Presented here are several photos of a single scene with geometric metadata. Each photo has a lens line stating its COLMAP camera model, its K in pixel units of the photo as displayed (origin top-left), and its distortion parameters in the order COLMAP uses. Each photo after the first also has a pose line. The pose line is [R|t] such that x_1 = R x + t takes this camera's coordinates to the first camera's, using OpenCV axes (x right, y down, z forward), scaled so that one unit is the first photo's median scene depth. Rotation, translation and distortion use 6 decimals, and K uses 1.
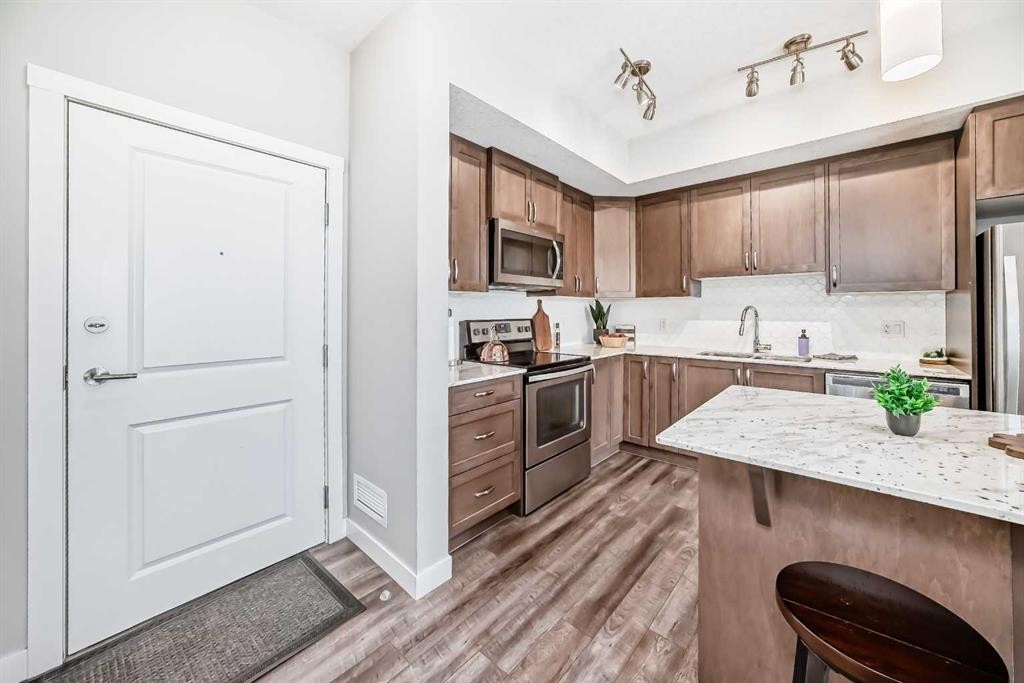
lens RADIAL K [[377.3, 0, 526.0], [0, 377.3, 311.4], [0, 0, 1]] dist [-0.016817, 0.004540]
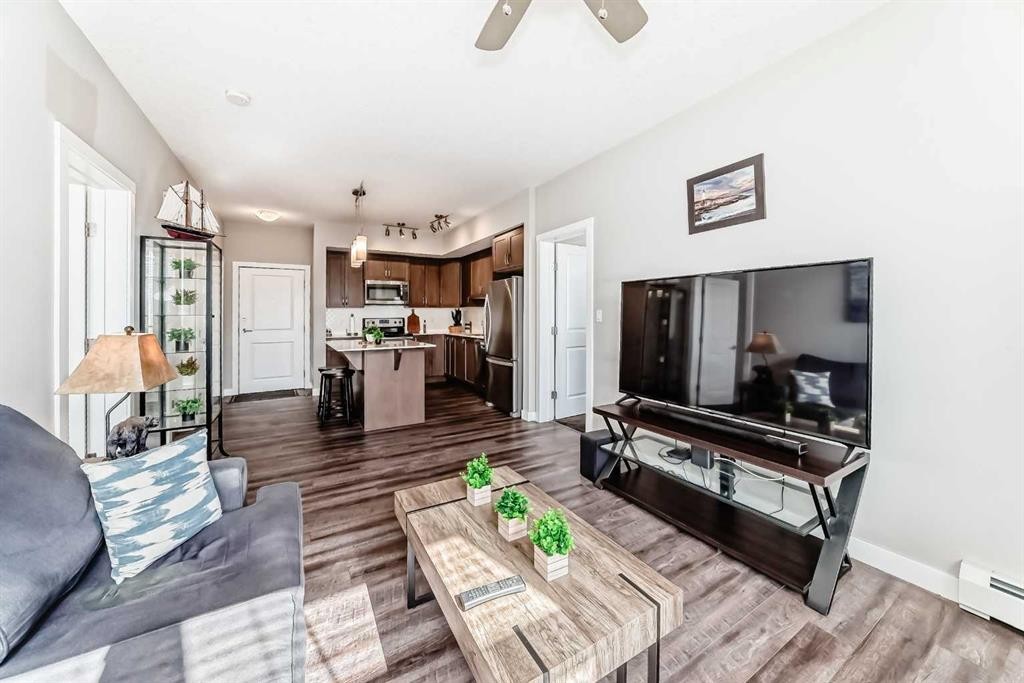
lens RADIAL K [[377.3, 0, 518.9], [0, 377.3, 311.7], [0, 0, 1]] dist [-0.016817, 0.004540]
pose [[0.956191, -0.006307, -0.292674, 1.442444], [0.004159, 0.999960, -0.007958, 0.004222], [0.292713, 0.006392, 0.956179, -1.012337]]
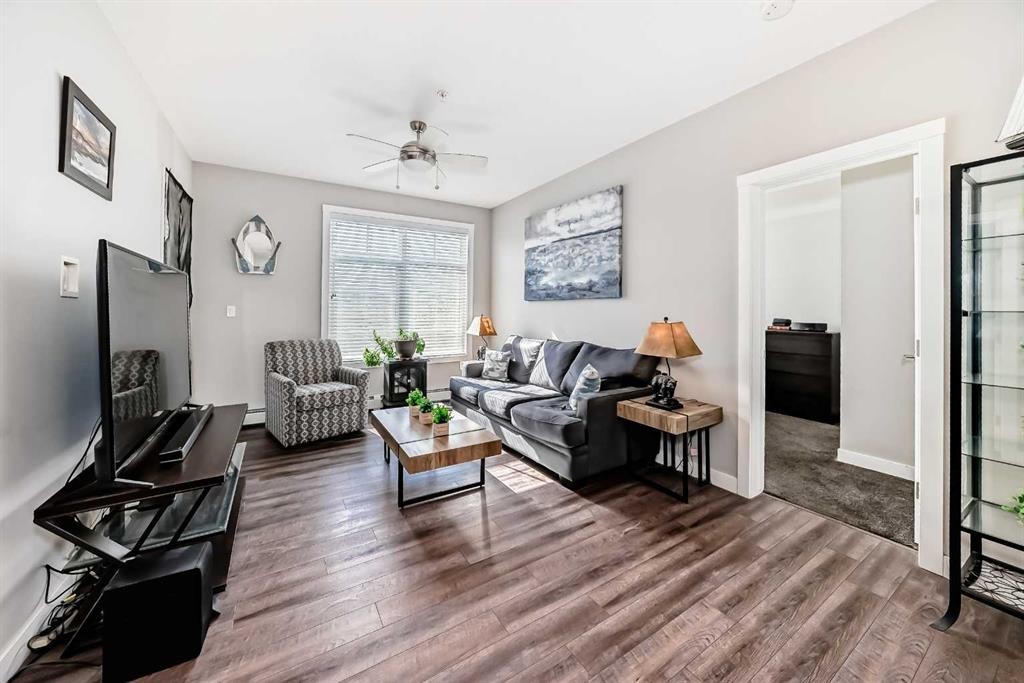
lens RADIAL K [[377.3, 0, 516.0], [0, 377.3, 304.4], [0, 0, 1]] dist [-0.016817, 0.004540]
pose [[-0.960743, 0.000804, 0.277439, 0.818444], [-0.002352, 0.999936, -0.011041, 0.000688], [-0.277430, -0.011260, -0.960680, 0.289225]]
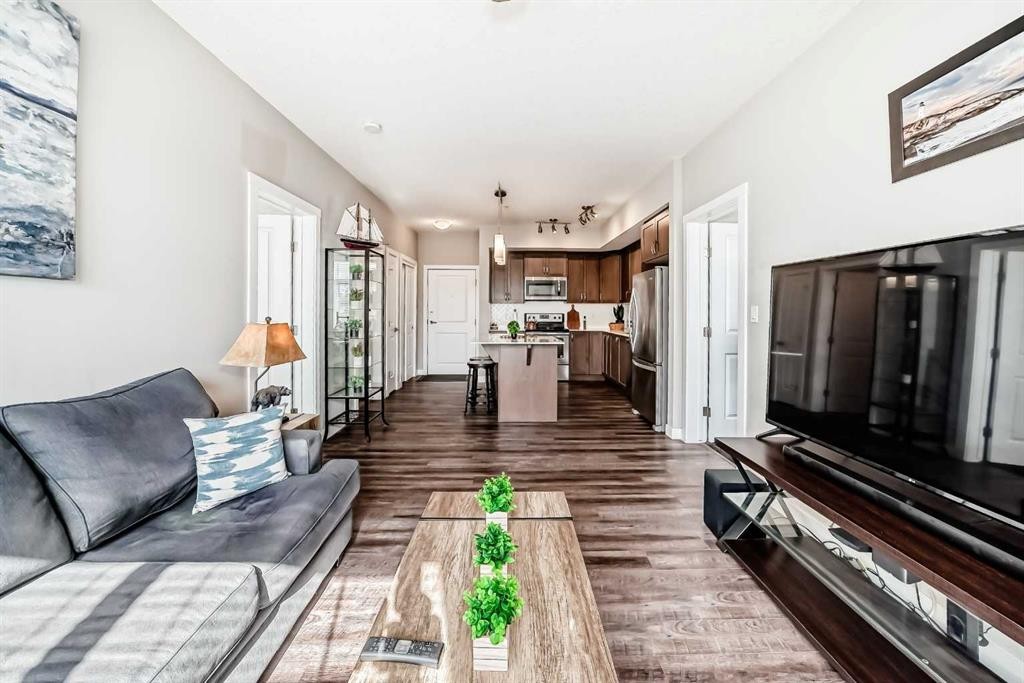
lens RADIAL K [[377.3, 0, 515.7], [0, 377.3, 306.9], [0, 0, 1]] dist [-0.016817, 0.004540]
pose [[0.686047, -0.003579, -0.727548, 1.588267], [-0.005047, 0.999940, -0.009679, 0.004469], [0.727540, 0.010312, 0.685988, -0.806157]]
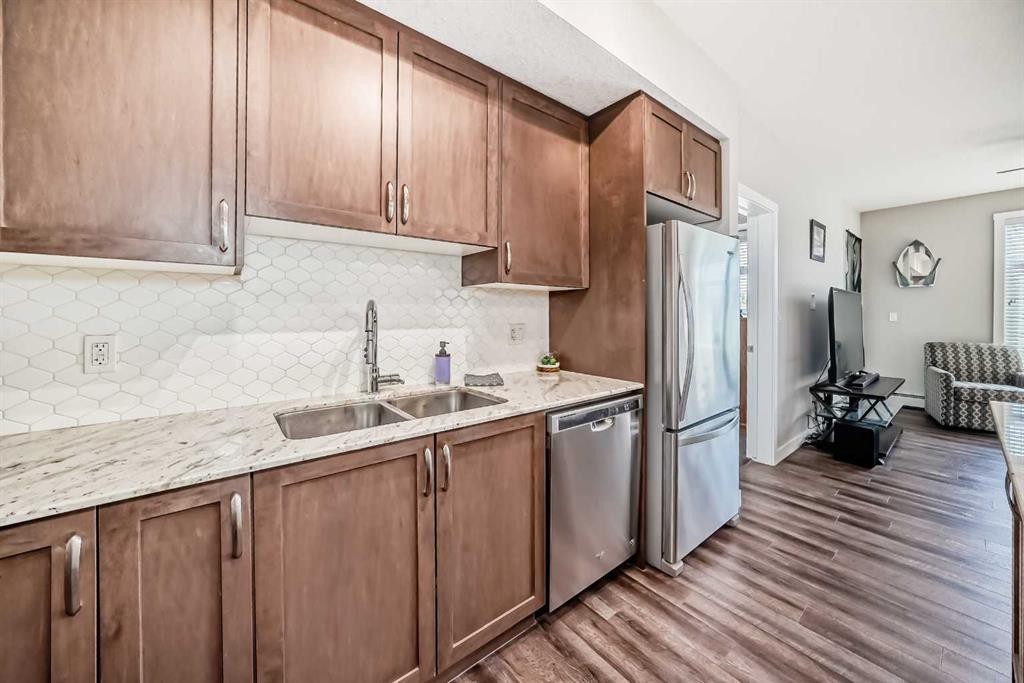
lens RADIAL K [[377.3, 0, 508.8], [0, 377.3, 313.6], [0, 0, 1]] dist [-0.016817, 0.004540]
pose [[0.169024, 0.002282, 0.985609, 0.153974], [-0.002040, 0.999996, -0.001965, 0.003875], [-0.985610, -0.001678, 0.169028, 0.759605]]
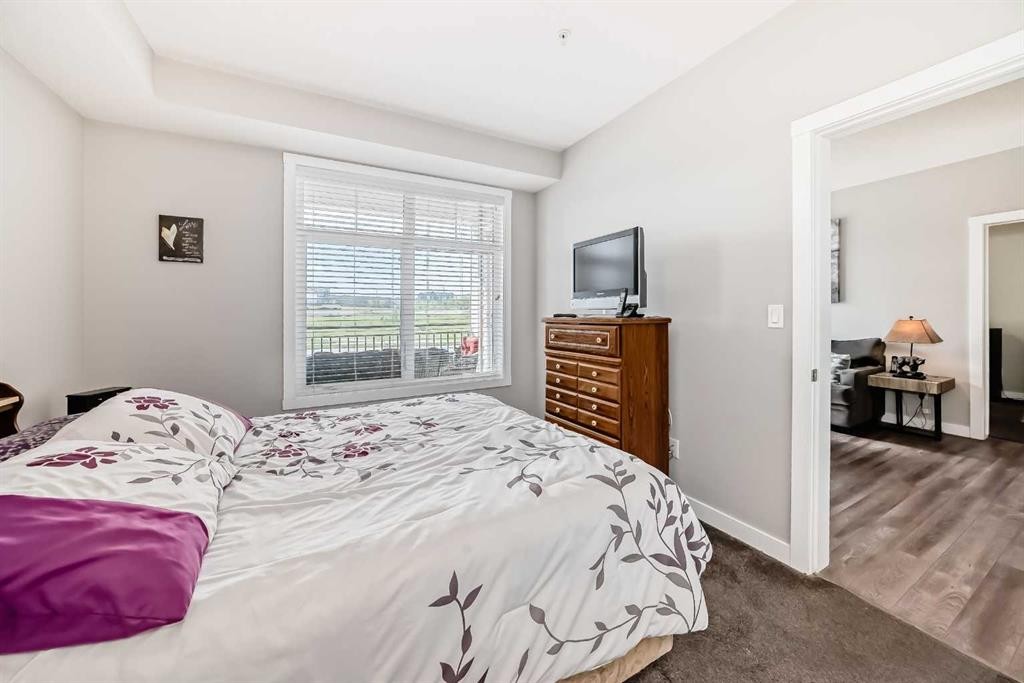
lens RADIAL K [[377.3, 0, 494.9], [0, 377.3, 312.5], [0, 0, 1]] dist [-0.016817, 0.004540]
pose [[-0.941912, 0.002529, 0.335851, 1.645435], [0.003484, 0.999991, 0.002242, -0.000344], [-0.335842, 0.003282, -0.941912, 1.015266]]
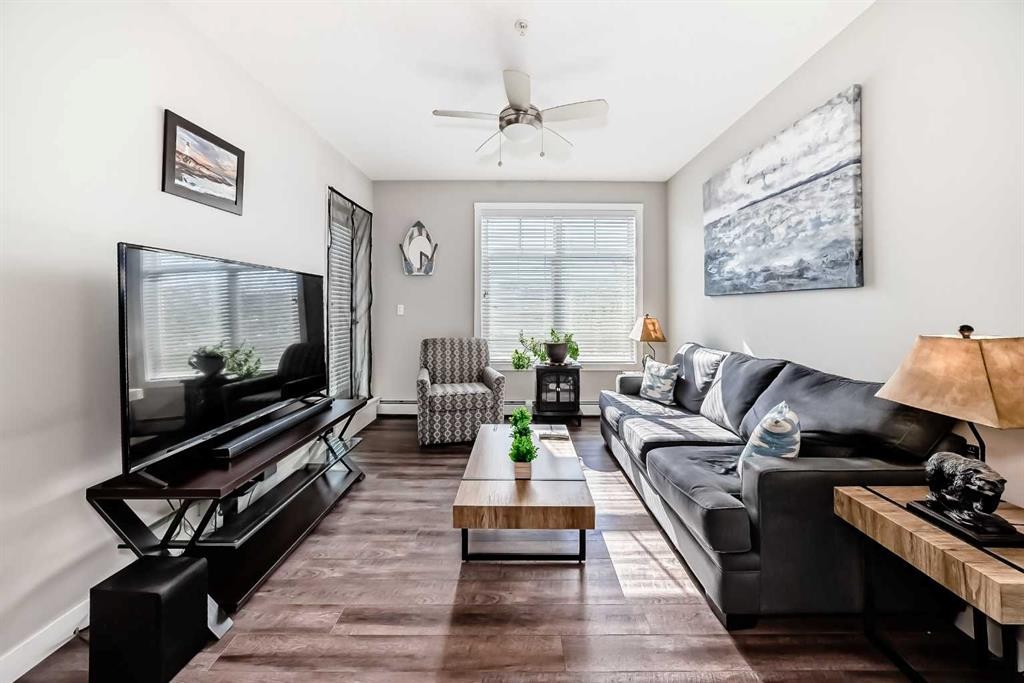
lens RADIAL K [[377.3, 0, 517.2], [0, 377.3, 298.8], [0, 0, 1]] dist [-0.016817, 0.004540]
pose [[-0.663114, 0.014751, 0.748373, 0.743584], [0.000399, 0.999813, -0.019354, -0.001665], [-0.748518, -0.012535, -0.662996, -0.053184]]
